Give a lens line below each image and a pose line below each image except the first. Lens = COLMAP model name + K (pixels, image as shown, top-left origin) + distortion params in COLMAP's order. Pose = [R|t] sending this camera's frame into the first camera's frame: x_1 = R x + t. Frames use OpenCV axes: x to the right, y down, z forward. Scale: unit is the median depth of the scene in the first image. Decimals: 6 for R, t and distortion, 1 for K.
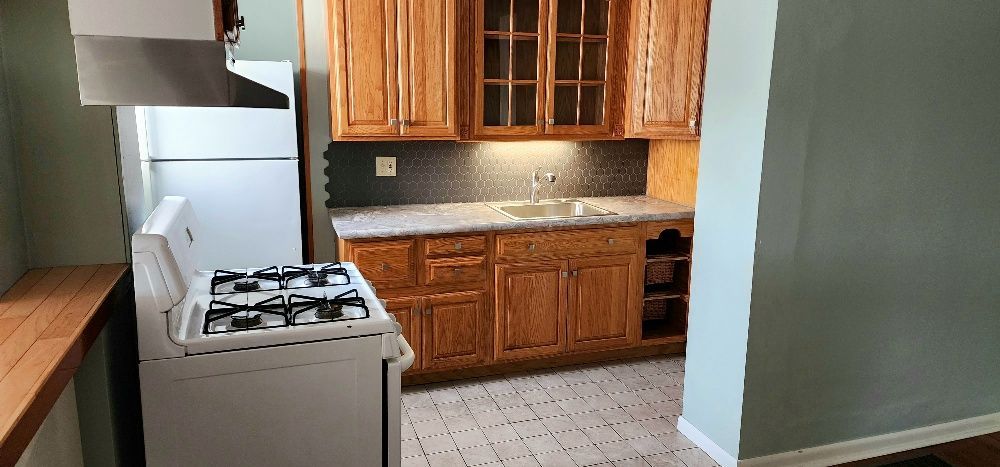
lens RADIAL K [[652.9, 0, 485.8], [0, 652.9, 230.9], [0, 0, 1]] dist [0.127604, -0.140023]
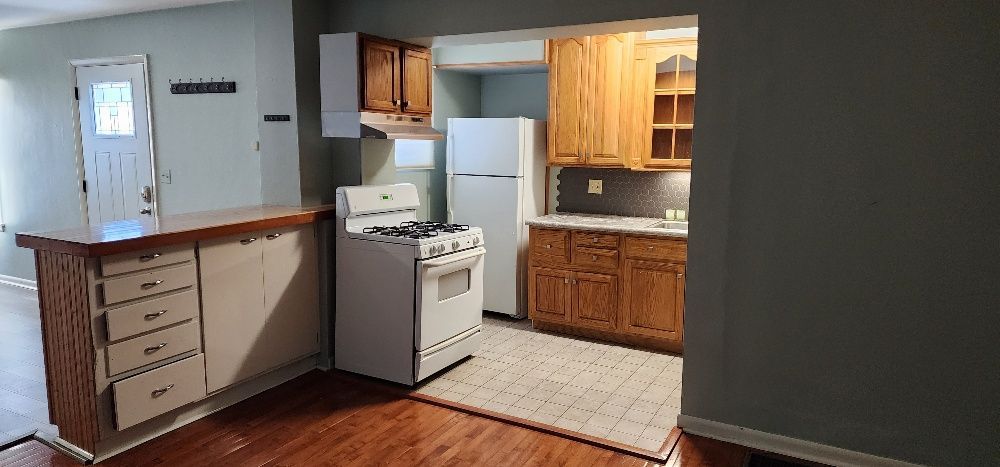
lens RADIAL K [[652.9, 0, 485.8], [0, 652.9, 230.9], [0, 0, 1]] dist [0.127604, -0.140023]
pose [[0.676241, 0.101306, -0.729682, 0.796958], [-0.148462, 0.988918, -0.000291, 0.036200], [0.721566, 0.108527, 0.683787, -0.155650]]
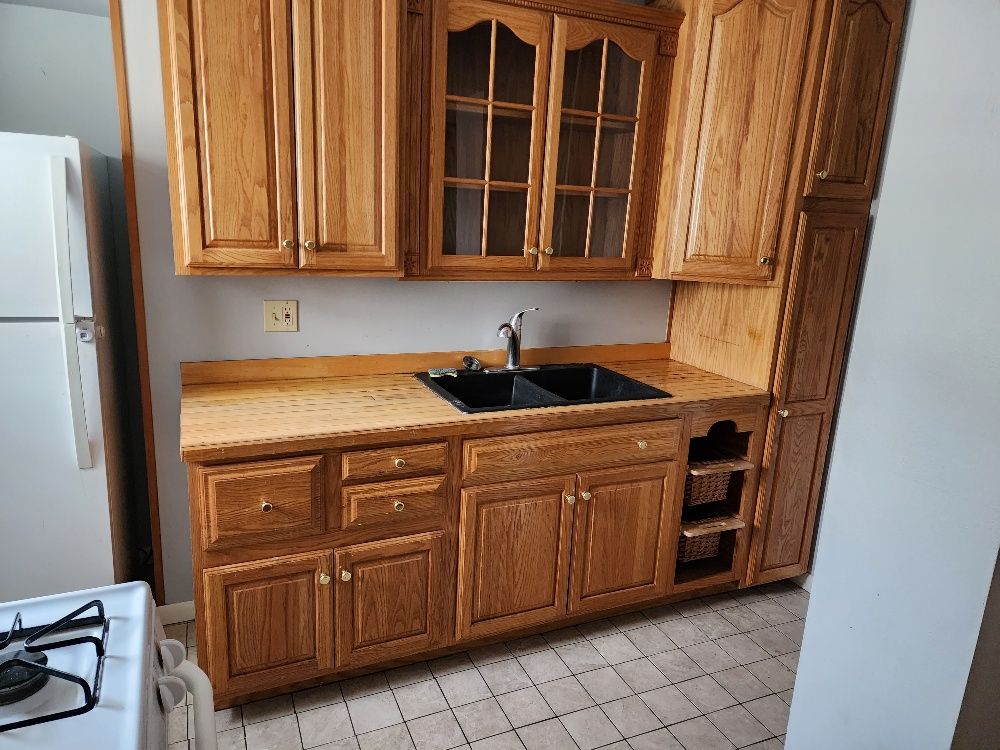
lens RADIAL K [[646.5, 0, 469.8], [0, 646.5, 374.5], [0, 0, 1]] dist [0.025958, -0.000317]
pose [[0.995935, 0.009426, 0.089584, -0.030867], [-0.011631, 0.999641, 0.024125, -0.065262], [-0.089324, -0.025069, 0.995687, 0.405712]]
